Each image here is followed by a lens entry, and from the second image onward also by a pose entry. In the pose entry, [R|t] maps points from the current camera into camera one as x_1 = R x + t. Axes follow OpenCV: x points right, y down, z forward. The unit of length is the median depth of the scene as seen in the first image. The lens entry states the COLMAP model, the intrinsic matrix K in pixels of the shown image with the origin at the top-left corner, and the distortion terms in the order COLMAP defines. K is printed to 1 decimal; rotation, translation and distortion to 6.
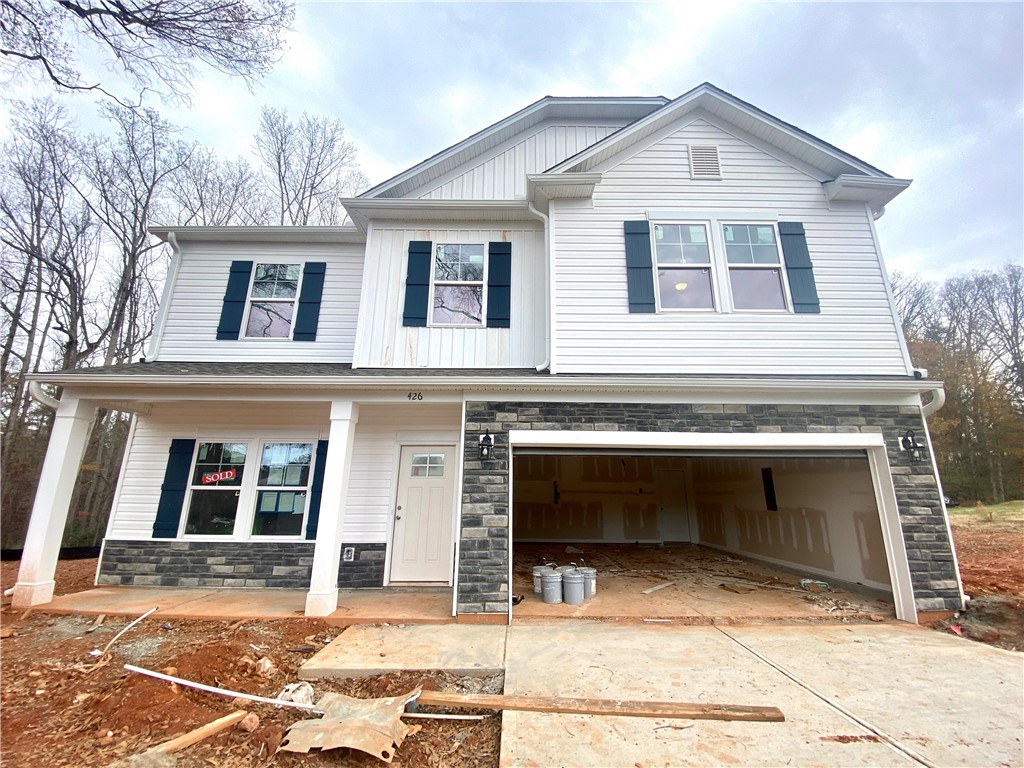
lens RADIAL K [[413.5, 0, 512.0], [0, 413.5, 384.0], [0, 0, 1]] dist [0.033308, -0.025463]
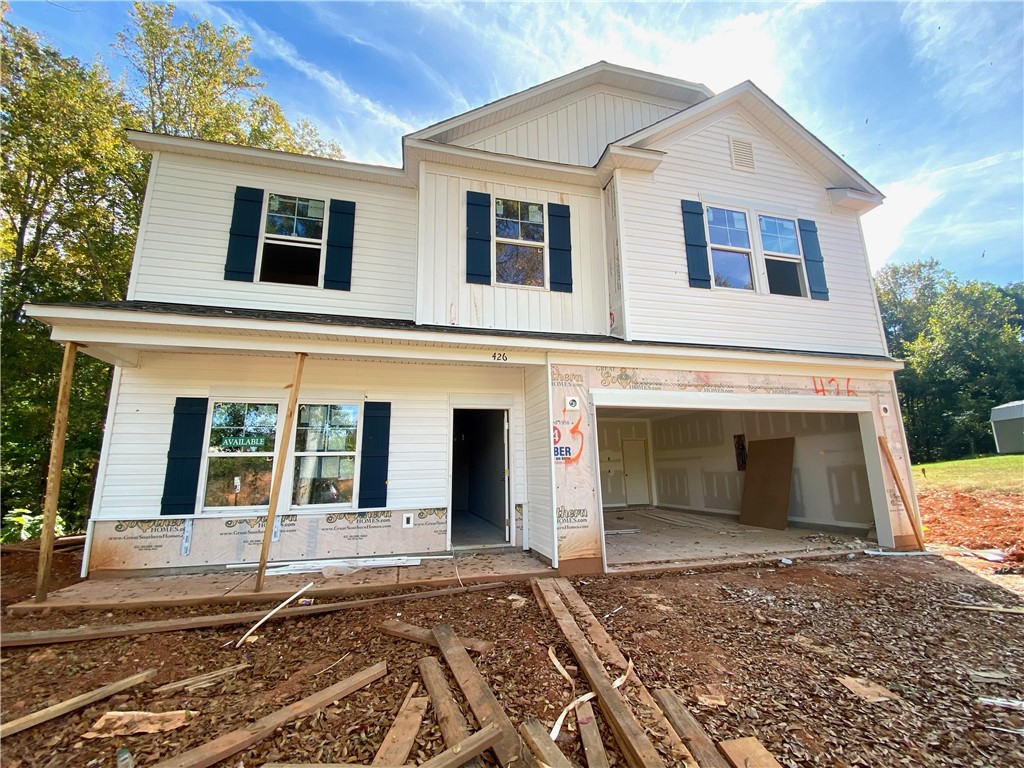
lens RADIAL K [[413.5, 0, 512.0], [0, 413.5, 384.0], [0, 0, 1]] dist [0.033308, -0.025463]
pose [[0.969246, 0.026812, 0.244630, -0.384982], [-0.041996, 0.997487, 0.057066, 0.032154], [-0.242485, -0.065585, 0.967936, 0.047462]]
